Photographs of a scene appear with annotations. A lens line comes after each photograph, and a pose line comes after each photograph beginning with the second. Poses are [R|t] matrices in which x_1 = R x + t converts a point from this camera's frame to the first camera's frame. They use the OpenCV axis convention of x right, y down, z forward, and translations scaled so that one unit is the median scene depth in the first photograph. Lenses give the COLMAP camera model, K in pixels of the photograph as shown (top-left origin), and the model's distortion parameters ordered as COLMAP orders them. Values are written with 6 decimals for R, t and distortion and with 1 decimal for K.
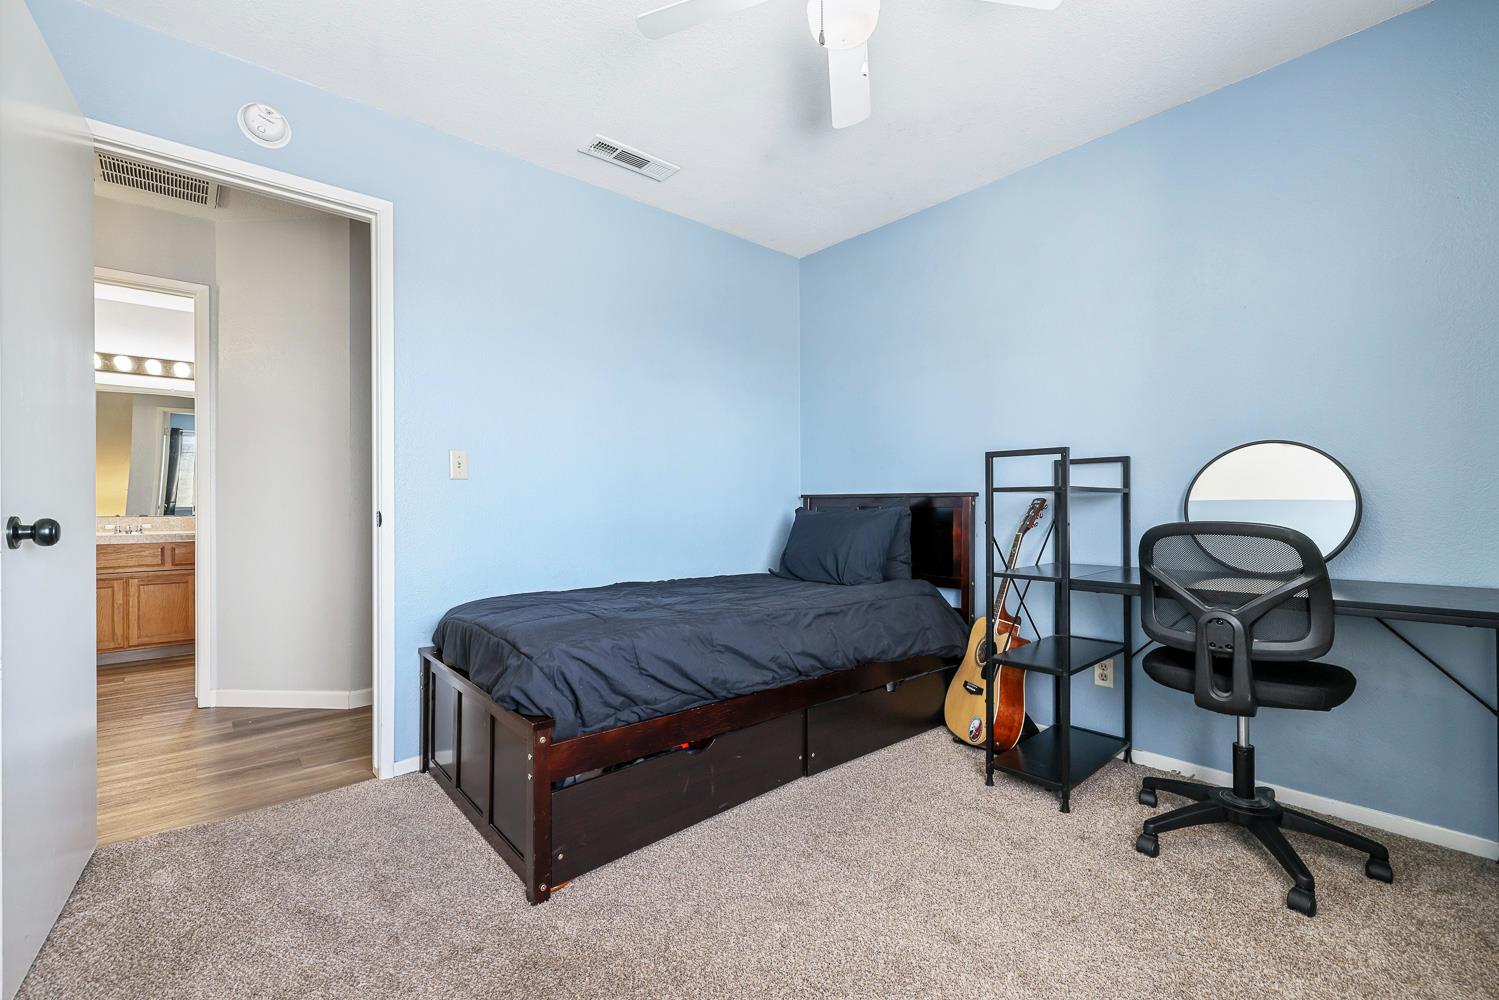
lens RADIAL K [[640.6, 0, 745.1], [0, 640.6, 498.6], [0, 0, 1]] dist [-0.000374, -0.000019]
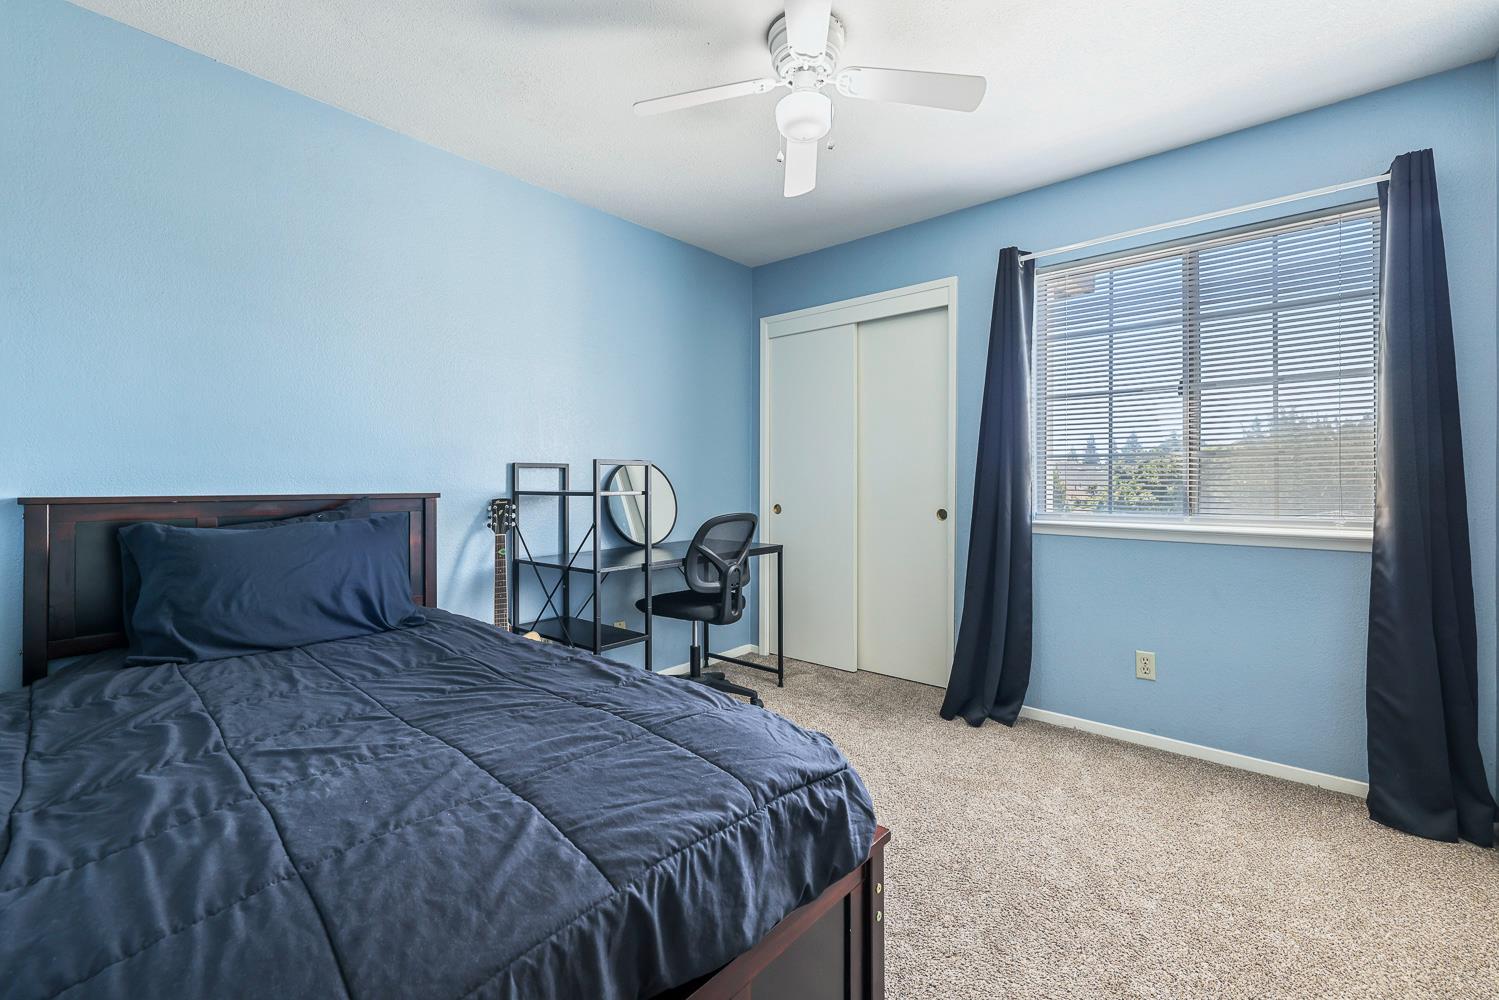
lens RADIAL K [[640.6, 0, 745.1], [0, 640.6, 498.6], [0, 0, 1]] dist [-0.000374, -0.000019]
pose [[-0.132792, -0.021736, 0.990906, -0.646017], [-0.006645, 0.999757, 0.021039, -0.028190], [-0.991122, -0.003791, -0.132904, 0.779555]]
